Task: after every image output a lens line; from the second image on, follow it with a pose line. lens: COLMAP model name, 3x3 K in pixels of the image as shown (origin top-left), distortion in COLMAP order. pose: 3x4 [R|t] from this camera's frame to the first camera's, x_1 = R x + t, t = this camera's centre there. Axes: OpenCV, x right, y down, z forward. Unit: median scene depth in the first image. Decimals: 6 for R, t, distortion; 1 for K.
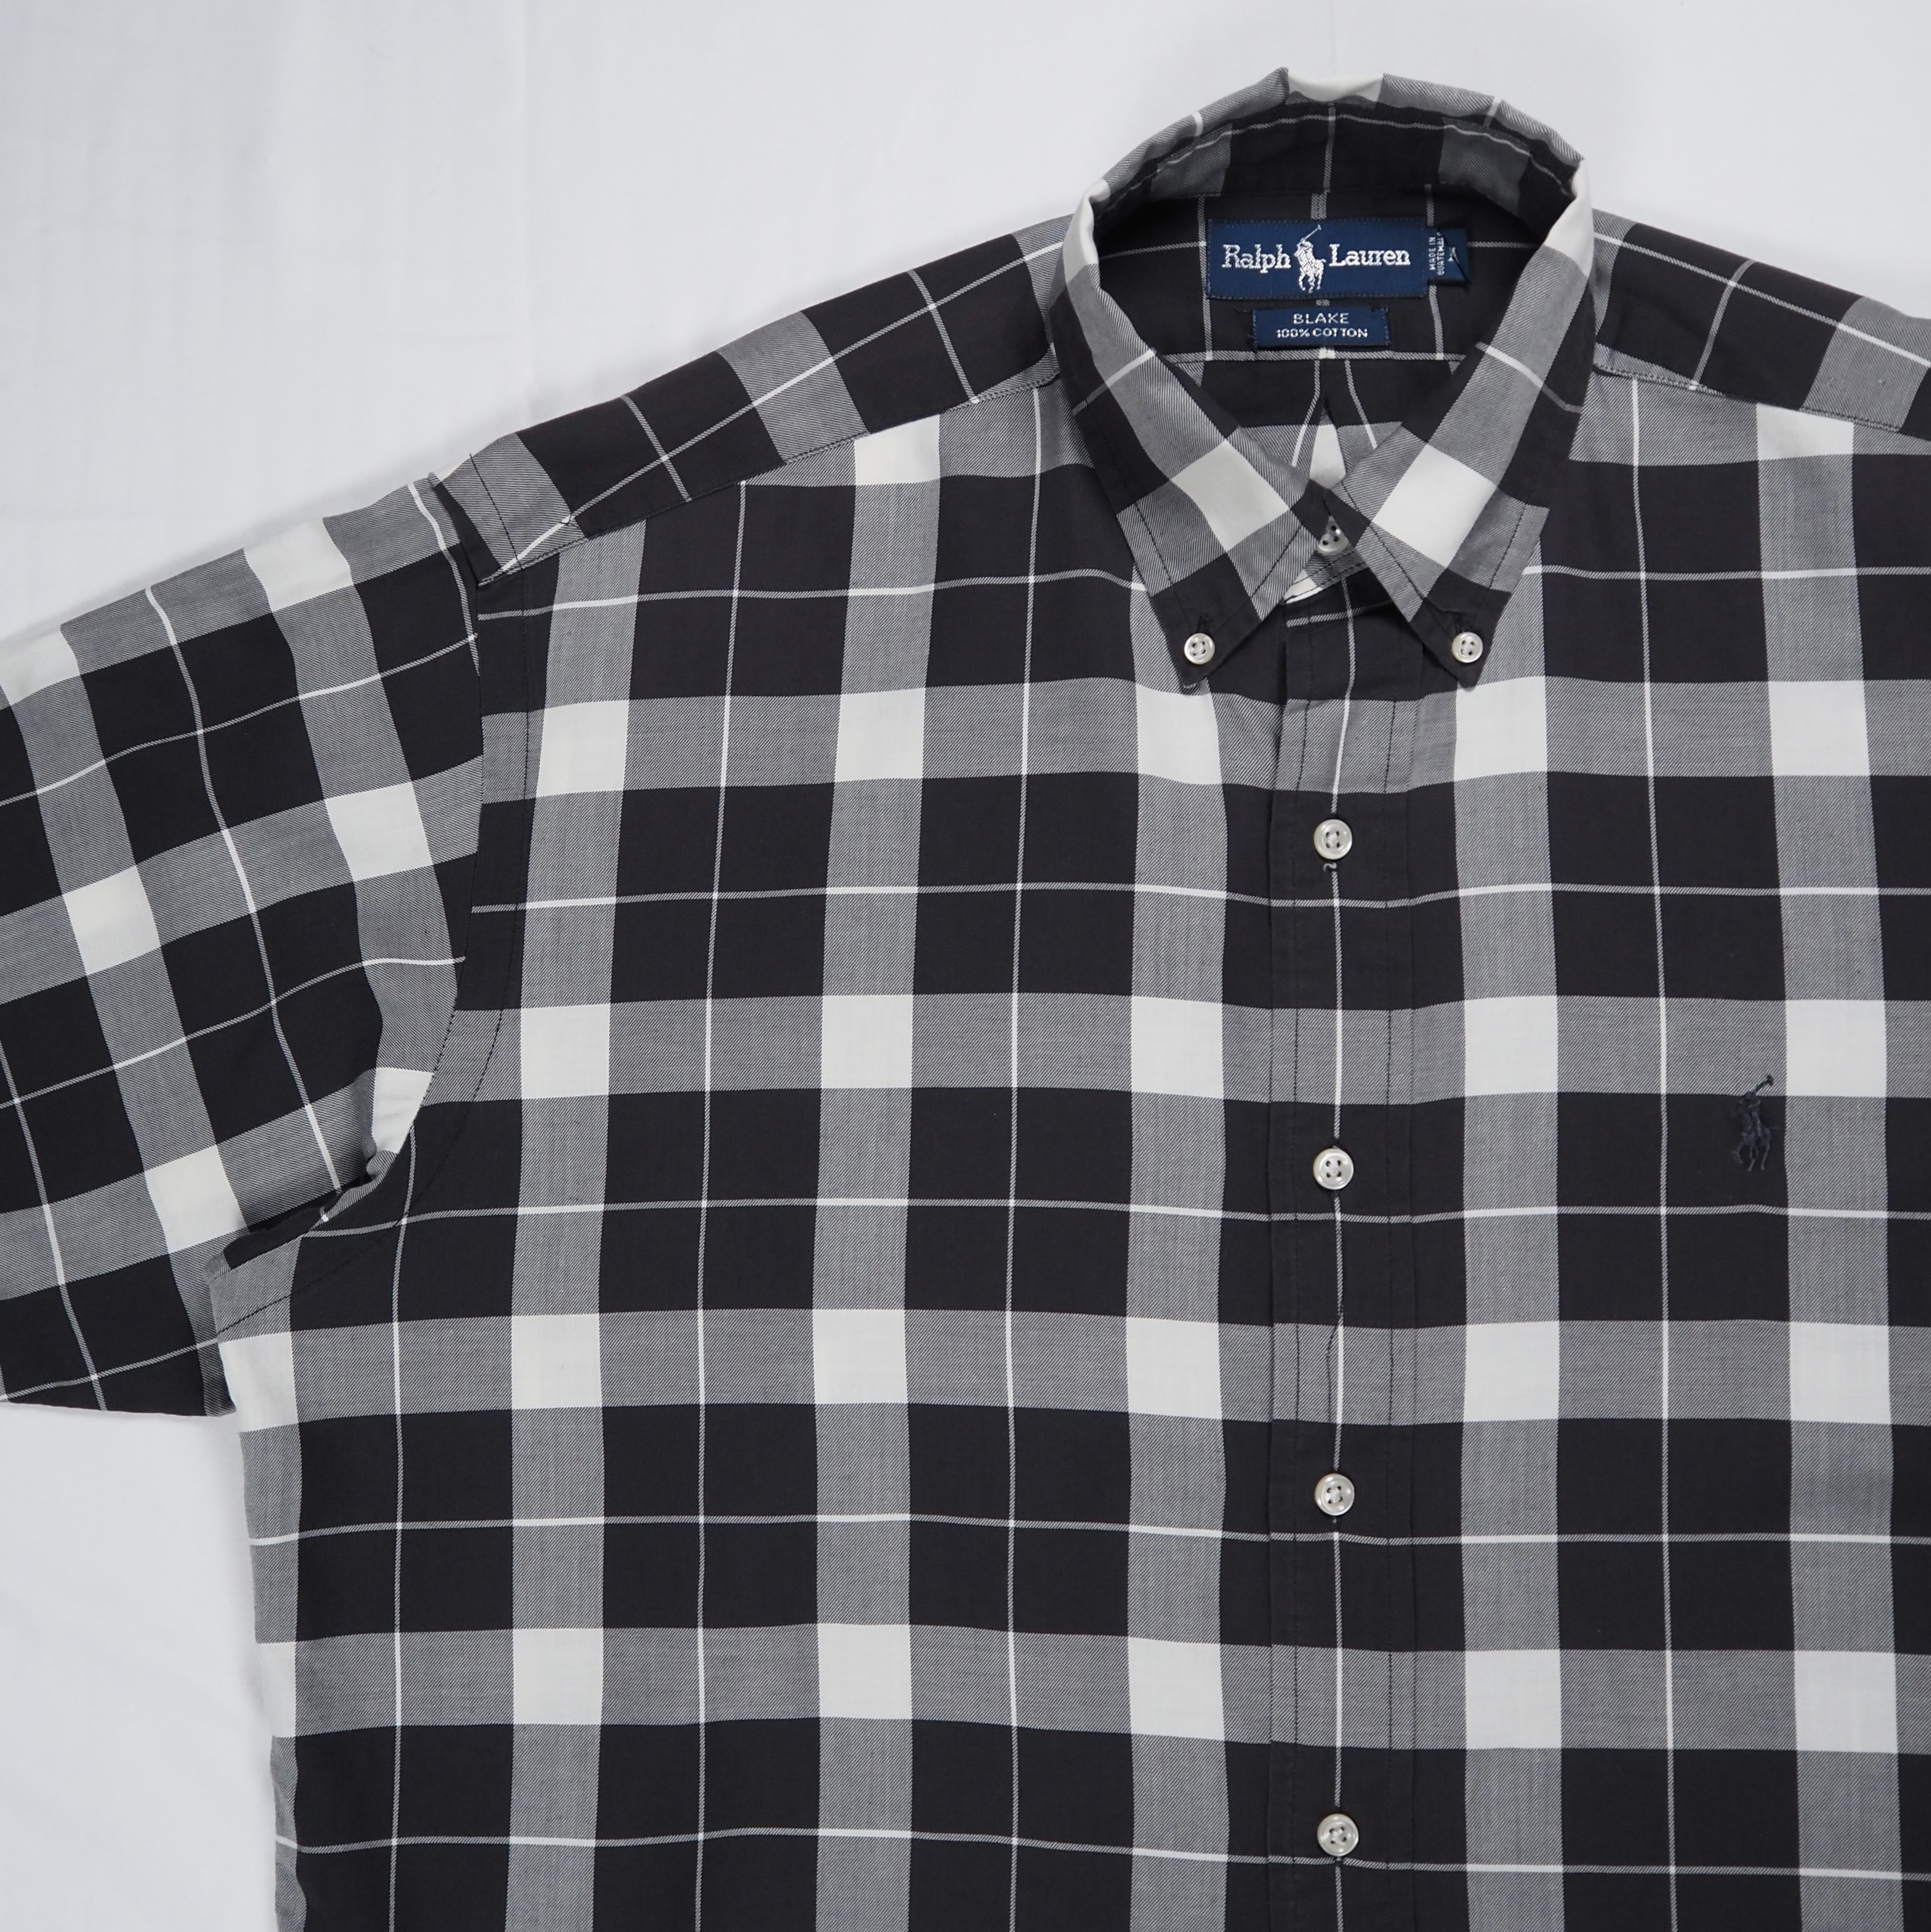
lens RADIAL K [[2498.1, 0, 837.8], [0, 2498.1, 967.1], [0, 0, 1]] dist [-0.046778, 0.031407]
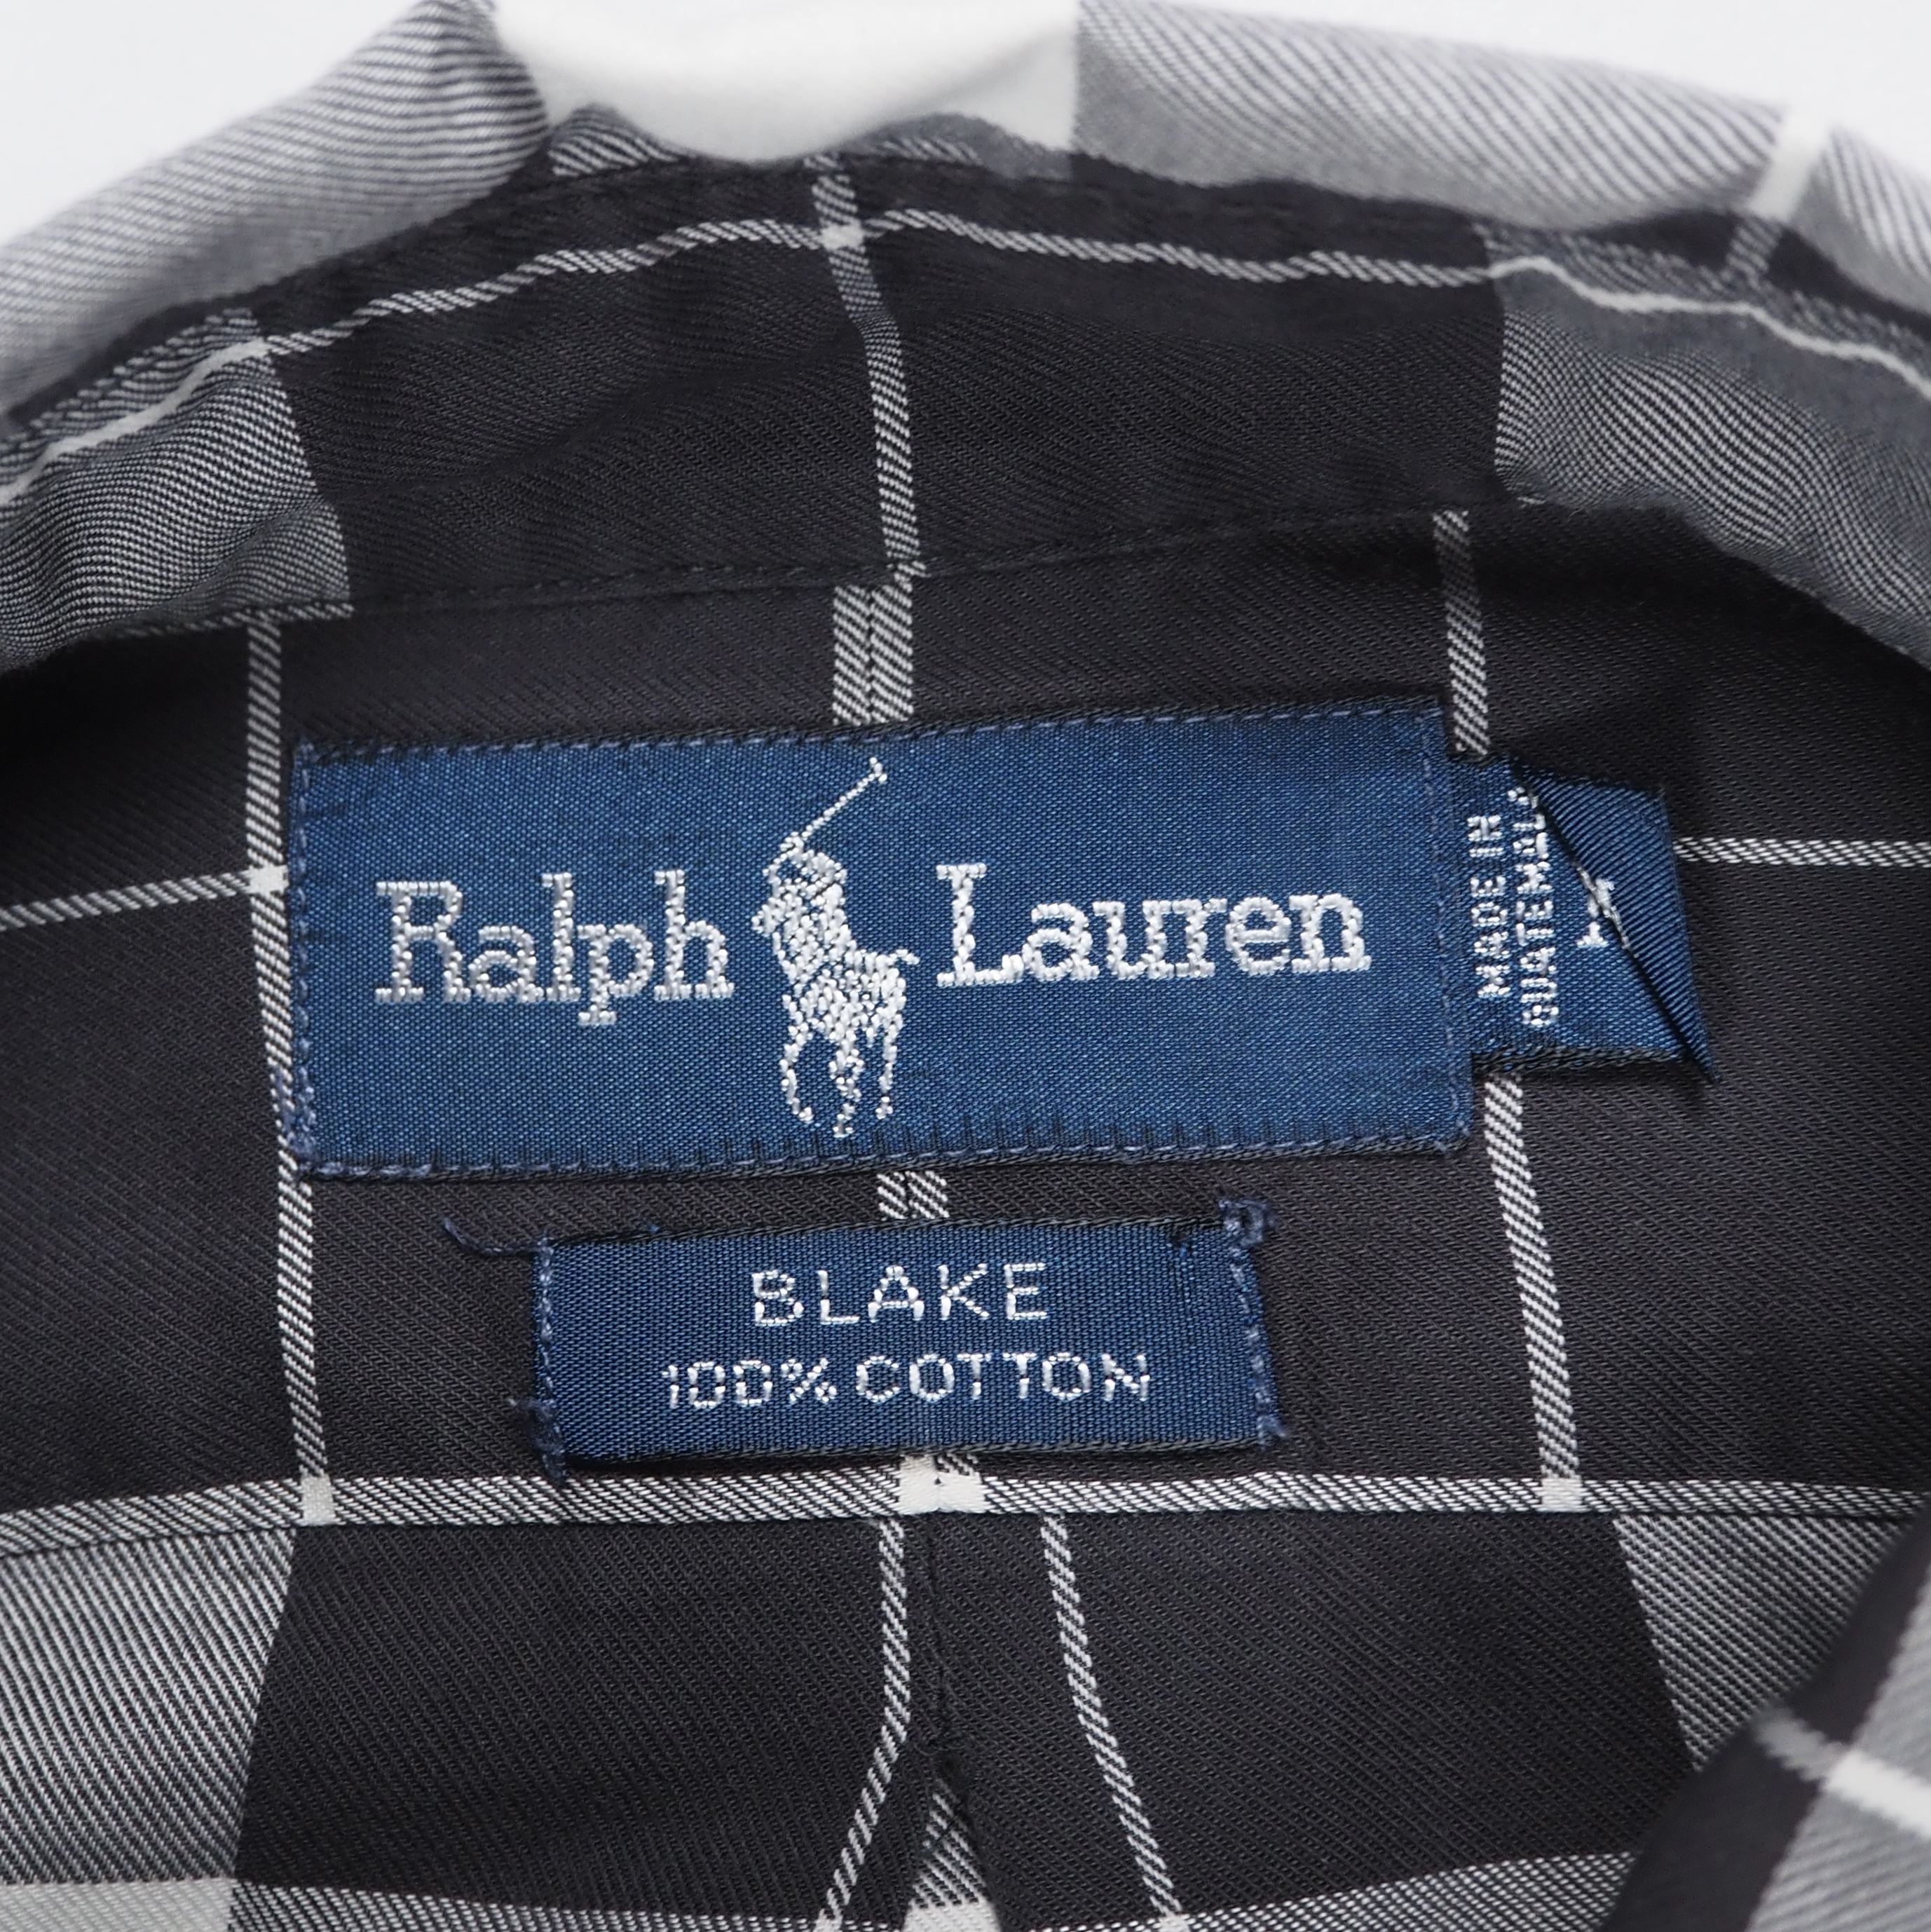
lens RADIAL K [[4014.3, 0, 892.7], [0, 4014.3, 962.5], [0, 0, 1]] dist [-0.021048, 0.480928]
pose [[0.998291, -0.053727, 0.023002, 0.193461], [0.054503, 0.997916, -0.034533, -0.282035], [-0.021098, 0.035728, 0.999139, 0.724980]]
